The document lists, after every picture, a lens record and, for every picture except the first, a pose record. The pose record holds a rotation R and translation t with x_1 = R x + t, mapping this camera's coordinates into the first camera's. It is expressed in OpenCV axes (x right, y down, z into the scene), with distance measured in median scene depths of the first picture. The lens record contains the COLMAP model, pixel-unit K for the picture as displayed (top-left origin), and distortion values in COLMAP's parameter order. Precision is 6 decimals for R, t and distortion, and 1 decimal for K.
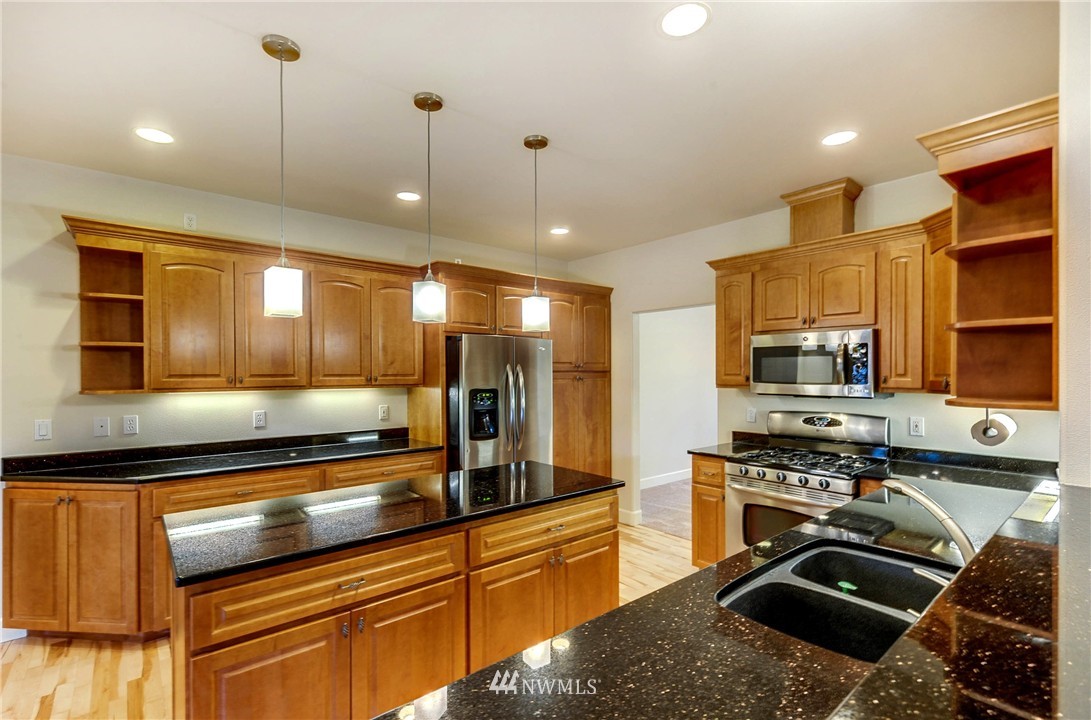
lens RADIAL K [[491.5, 0, 546.4], [0, 491.5, 374.4], [0, 0, 1]] dist [-0.000406, 0.000555]
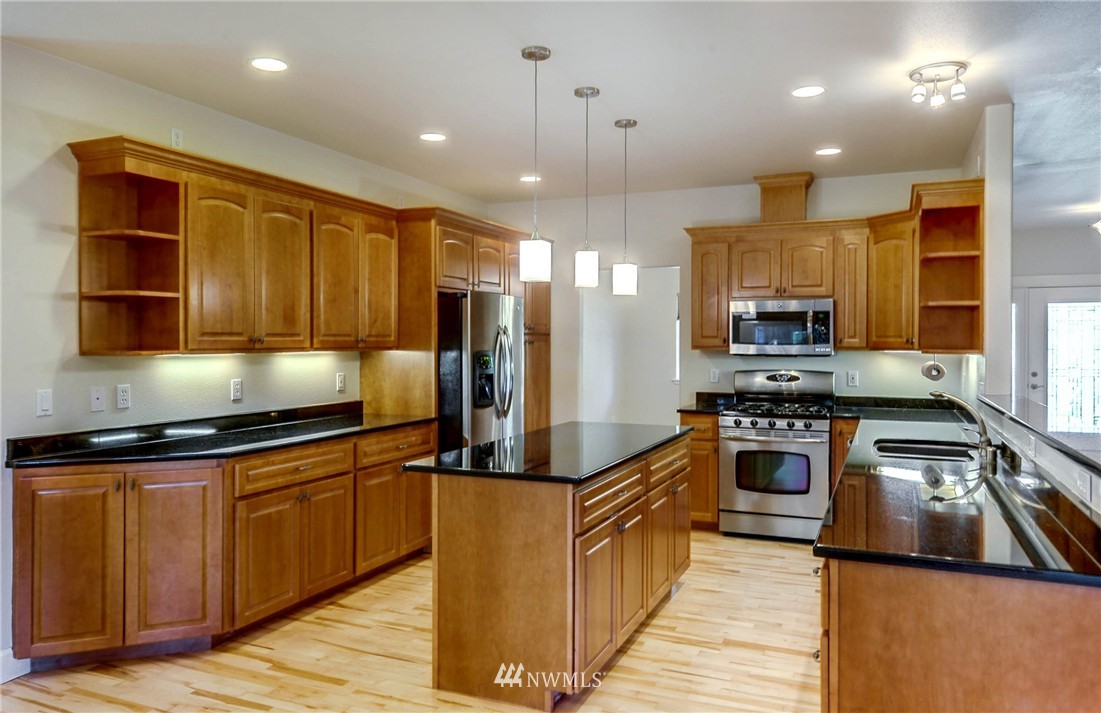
lens RADIAL K [[766.1, 0, 551.2], [0, 766.1, 339.2], [0, 0, 1]] dist [0.006218, -0.000170]
pose [[0.896091, 0.003355, 0.443857, -0.819999], [-0.001070, 0.999985, -0.005398, 0.018509], [-0.443868, 0.004362, 0.896081, -0.412381]]
